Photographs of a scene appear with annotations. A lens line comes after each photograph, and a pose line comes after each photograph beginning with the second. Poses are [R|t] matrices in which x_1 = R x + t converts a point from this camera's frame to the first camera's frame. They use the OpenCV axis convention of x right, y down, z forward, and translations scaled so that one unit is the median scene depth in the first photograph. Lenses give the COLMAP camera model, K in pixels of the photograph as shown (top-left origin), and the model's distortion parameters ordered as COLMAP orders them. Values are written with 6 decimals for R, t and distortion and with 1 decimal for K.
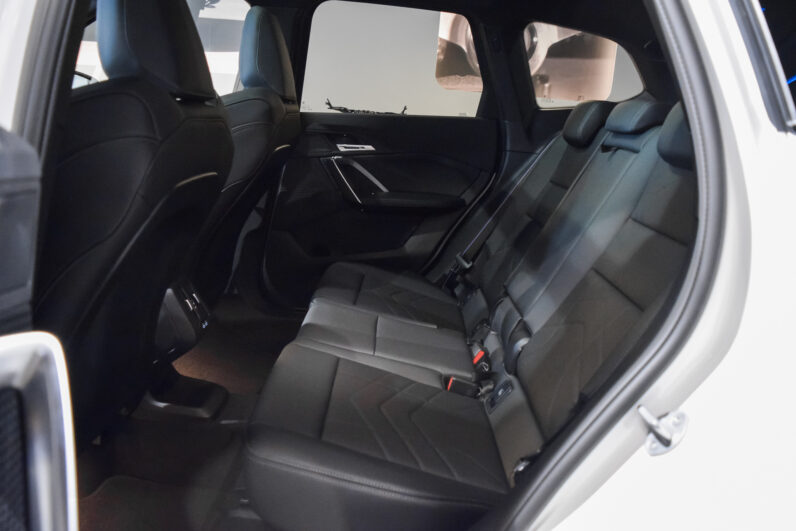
lens RADIAL K [[620.9, 0, 398.0], [0, 620.9, 265.5], [0, 0, 1]] dist [-0.104056, 0.037436]
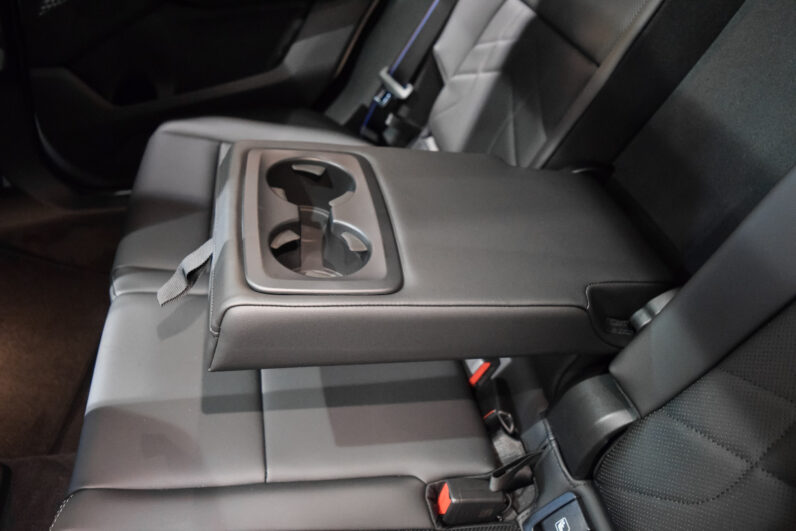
lens RADIAL K [[624.9, 0, 369.7], [0, 624.9, 266.3], [0, 0, 1]] dist [-0.064568, 0.001939]
pose [[0.984322, -0.159224, 0.075885, 0.015301], [0.109673, 0.889449, 0.443680, -0.111518], [-0.138141, -0.428401, 0.892967, 0.439626]]
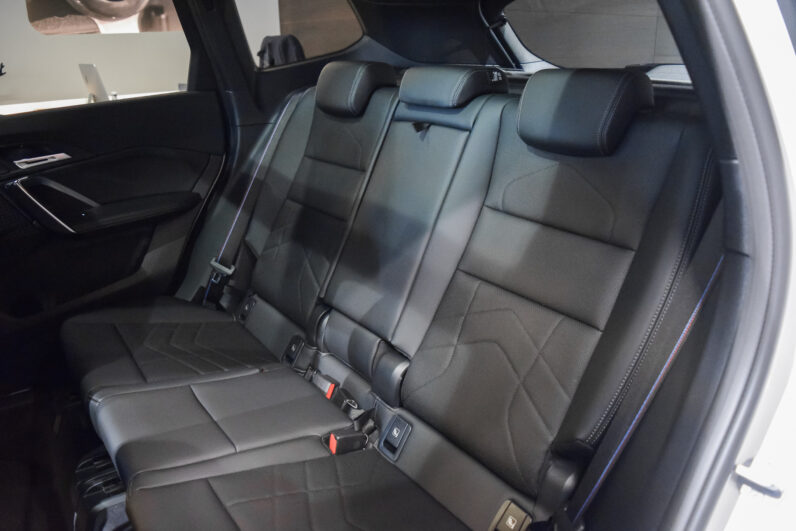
lens RADIAL K [[620.9, 0, 398.0], [0, 620.9, 265.5], [0, 0, 1]] dist [-0.104056, 0.037436]
pose [[0.805730, -0.286183, 0.518555, -0.135021], [0.217657, 0.957326, 0.190138, -0.116464], [-0.550840, -0.040333, 0.833636, 0.175552]]
